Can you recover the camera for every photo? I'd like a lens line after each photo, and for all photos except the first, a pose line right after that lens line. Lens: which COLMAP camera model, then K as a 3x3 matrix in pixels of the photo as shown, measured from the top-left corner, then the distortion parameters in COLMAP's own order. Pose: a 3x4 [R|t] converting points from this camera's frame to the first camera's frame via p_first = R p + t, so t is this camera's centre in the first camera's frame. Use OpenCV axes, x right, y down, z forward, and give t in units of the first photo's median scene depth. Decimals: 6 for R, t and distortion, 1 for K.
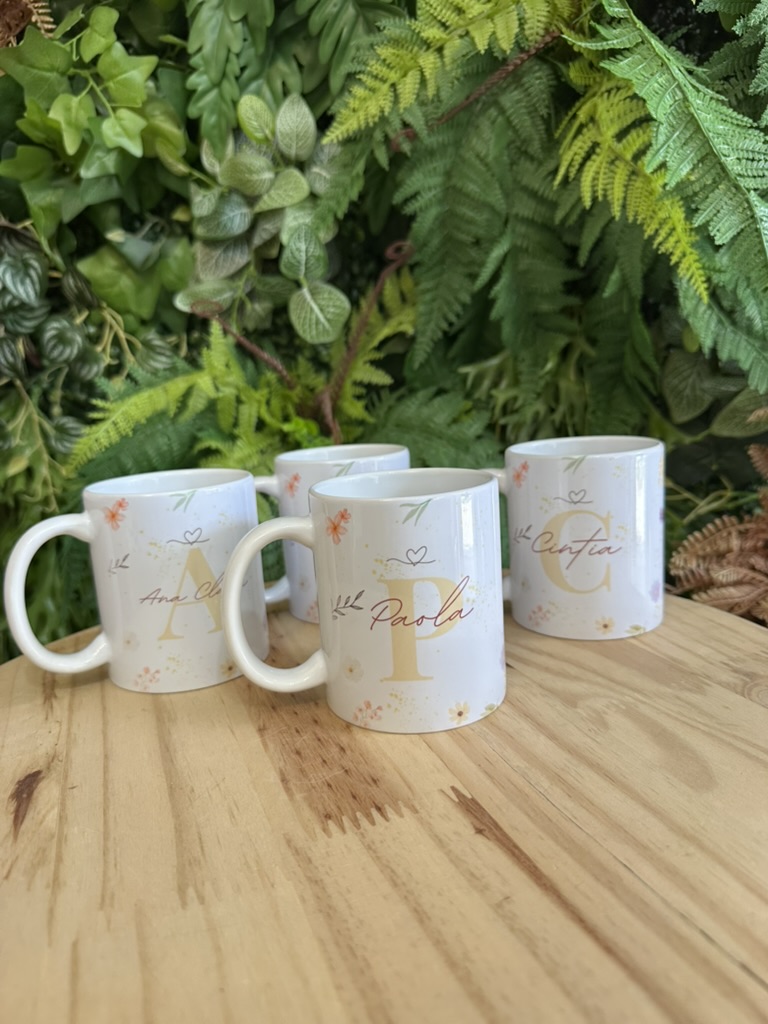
lens RADIAL K [[721.2, 0, 382.6], [0, 721.2, 508.0], [0, 0, 1]] dist [-0.016398, 0.000513]
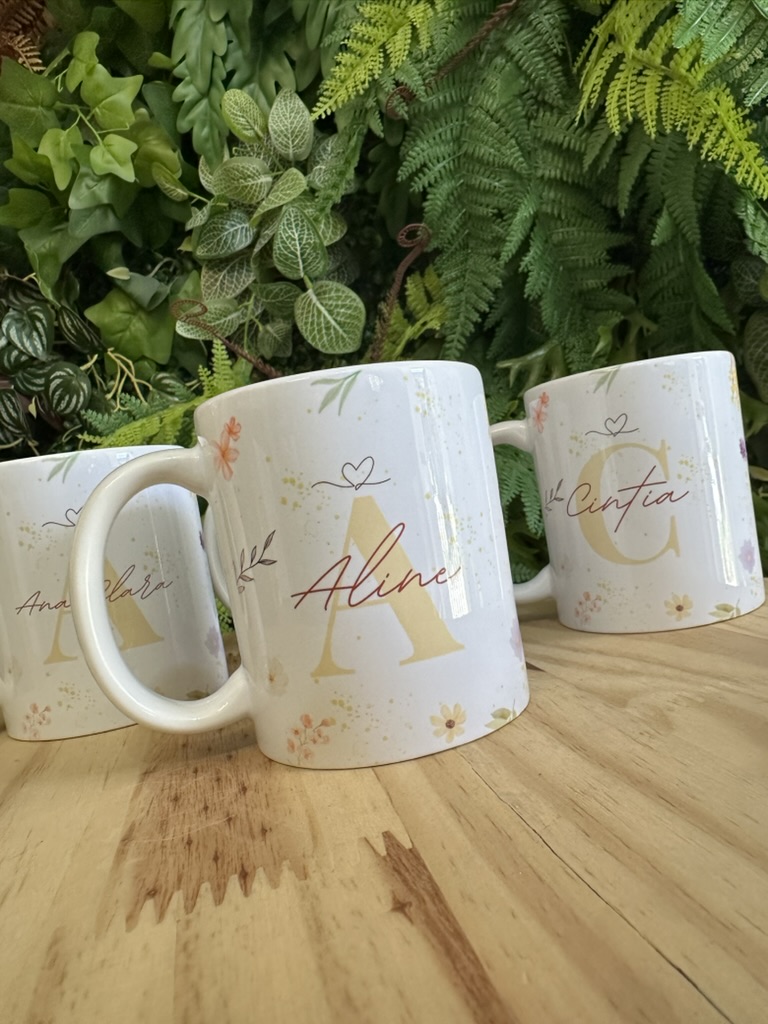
lens RADIAL K [[720.8, 0, 425.5], [0, 720.8, 530.8], [0, 0, 1]] dist [-0.032093, 0.029579]
pose [[0.992089, -0.090642, -0.086853, 0.089764], [0.081747, 0.991521, -0.101008, 0.095124], [0.095273, 0.093109, 0.991087, 0.188607]]
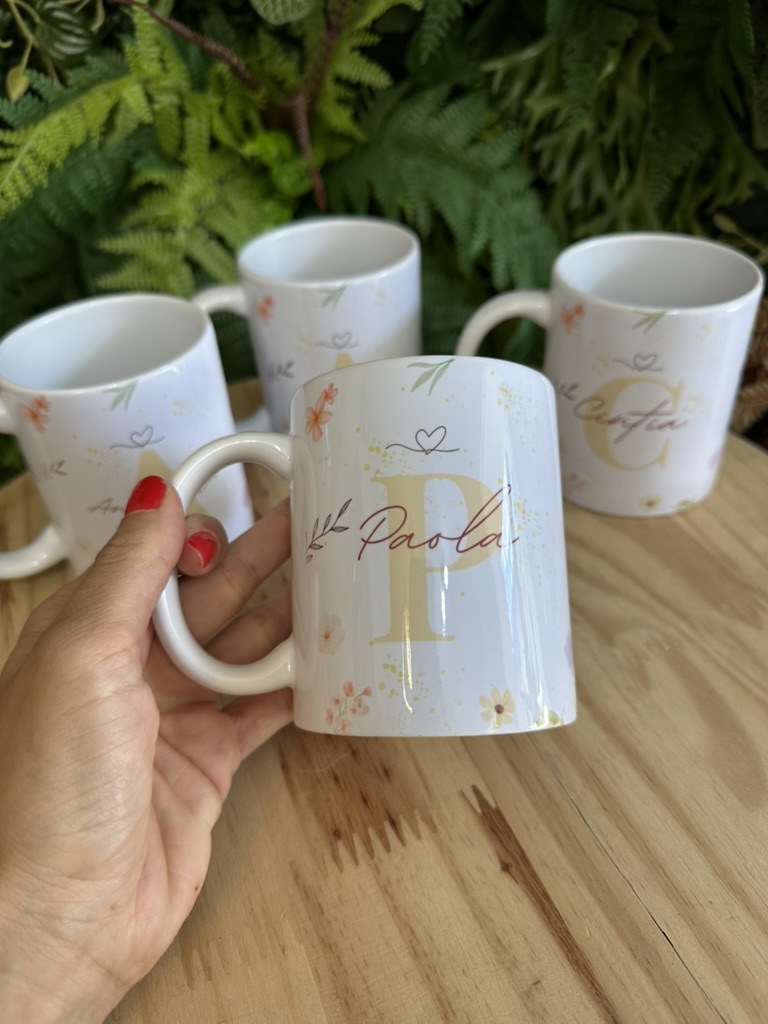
lens RADIAL K [[748.2, 0, 379.0], [0, 748.2, 517.7], [0, 0, 1]] dist [-0.038995, -0.007384]
pose [[0.999863, -0.008122, 0.014453, -0.014277], [0.000480, 0.885584, 0.464479, -0.152549], [-0.016572, -0.464409, 0.885466, 0.152684]]
